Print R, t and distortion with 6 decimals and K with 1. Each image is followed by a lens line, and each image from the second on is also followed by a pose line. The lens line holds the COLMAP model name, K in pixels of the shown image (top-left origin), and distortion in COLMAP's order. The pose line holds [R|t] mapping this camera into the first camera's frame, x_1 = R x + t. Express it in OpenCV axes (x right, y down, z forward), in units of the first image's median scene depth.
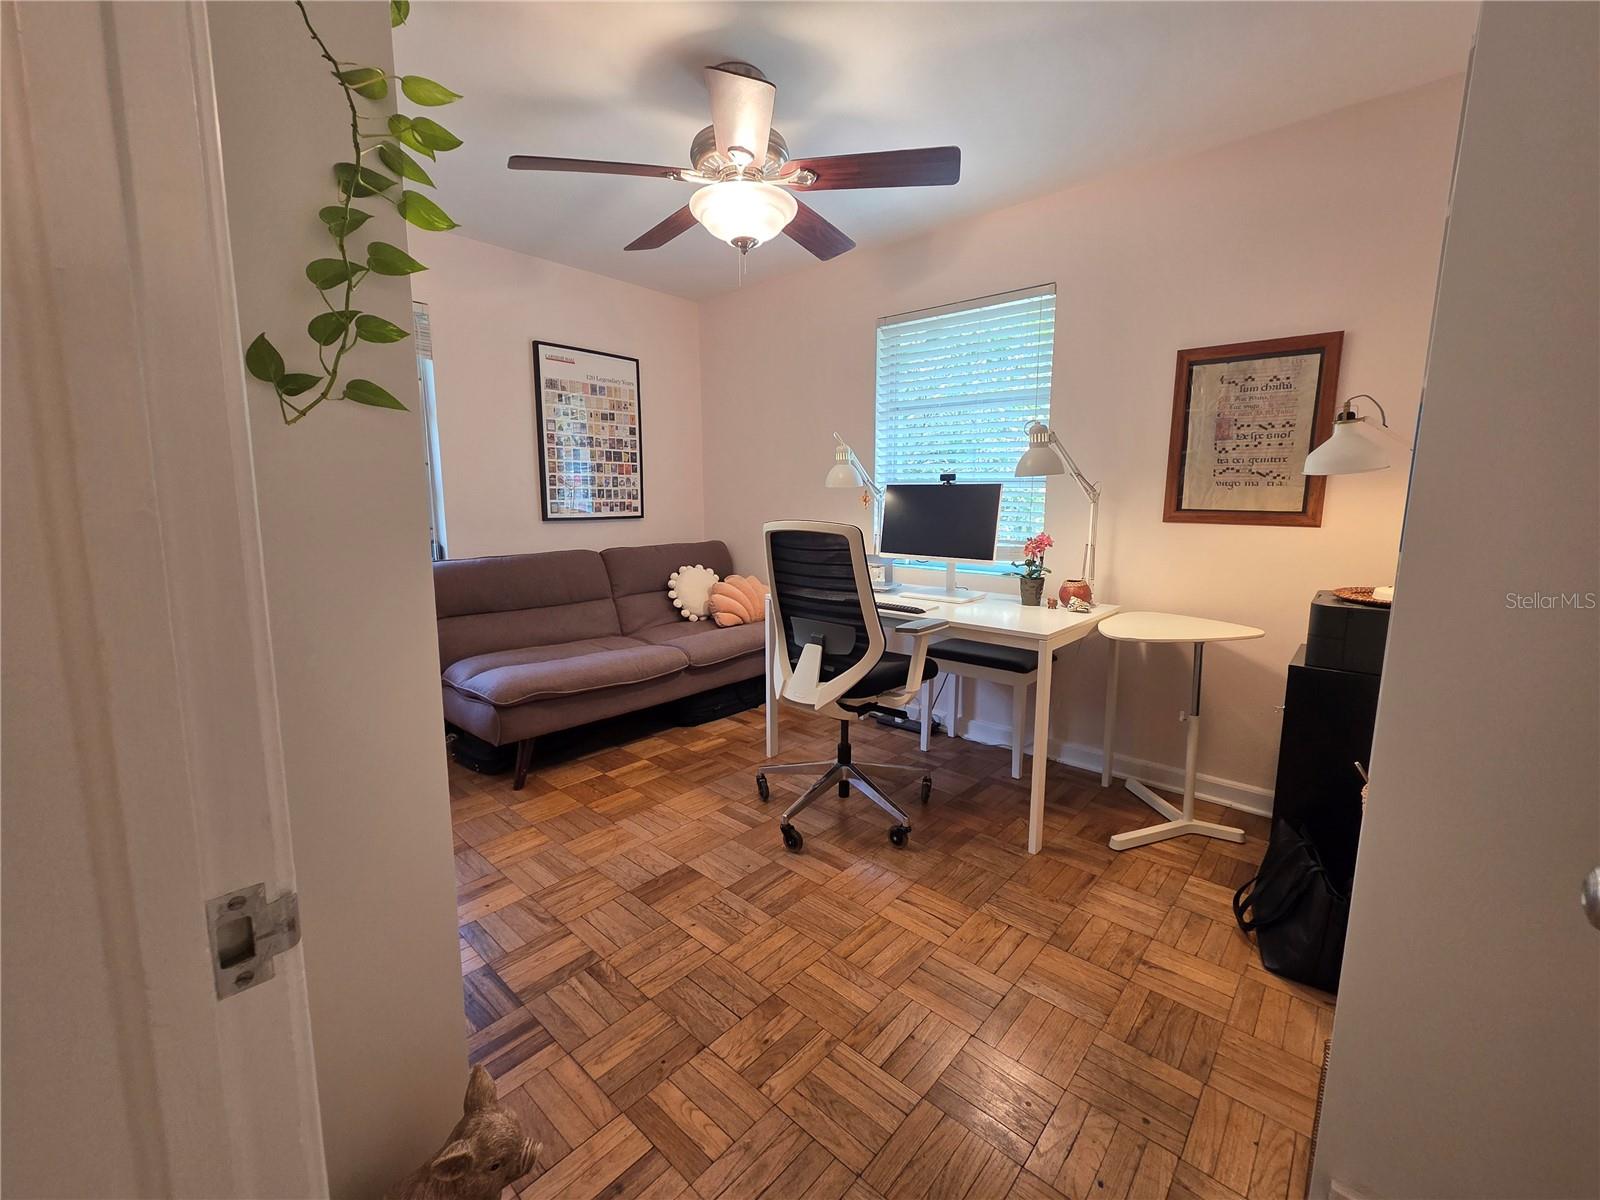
lens RADIAL K [[655.5, 0, 813.5], [0, 655.5, 591.9], [0, 0, 1]] dist [0.003215, -0.000629]
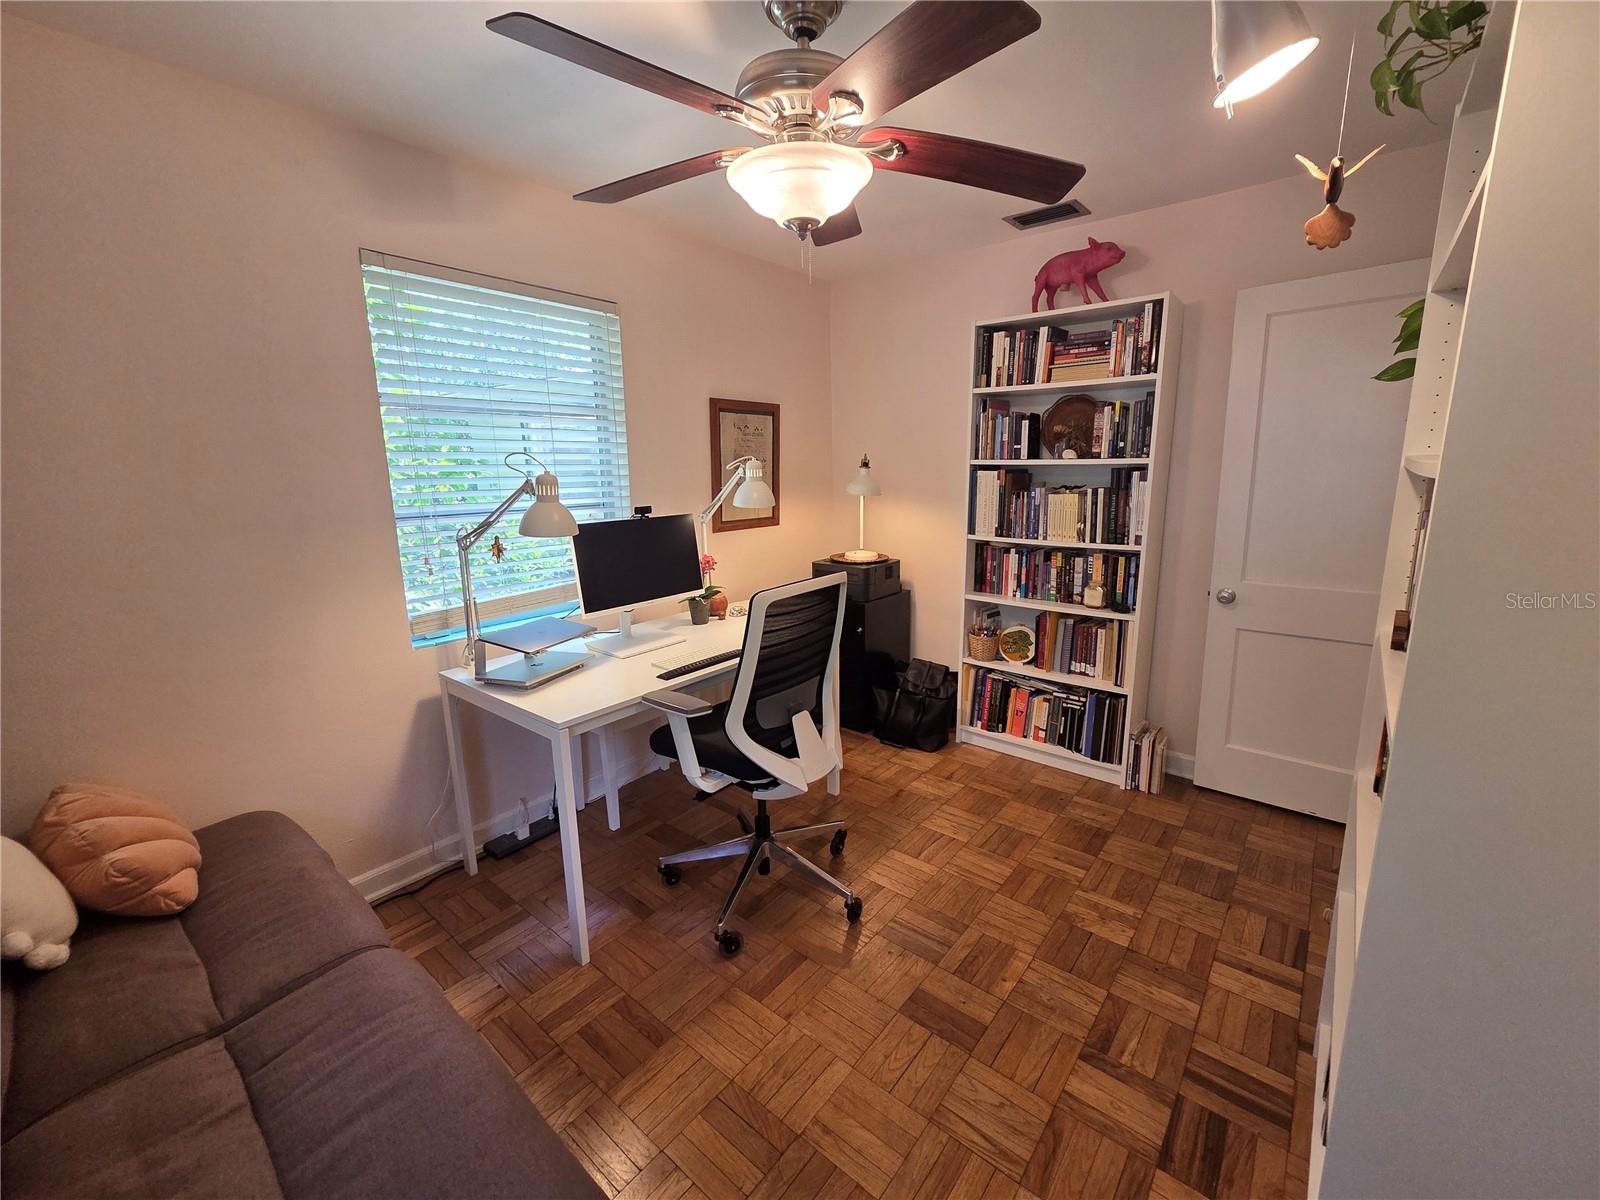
lens RADIAL K [[655.5, 0, 809.1], [0, 655.5, 596.4], [0, 0, 1]] dist [0.003215, -0.000629]
pose [[-0.036405, -0.206949, 0.977674, -1.019489], [0.162718, 0.964039, 0.210122, -0.313901], [-0.986001, 0.166735, -0.001422, 1.182042]]
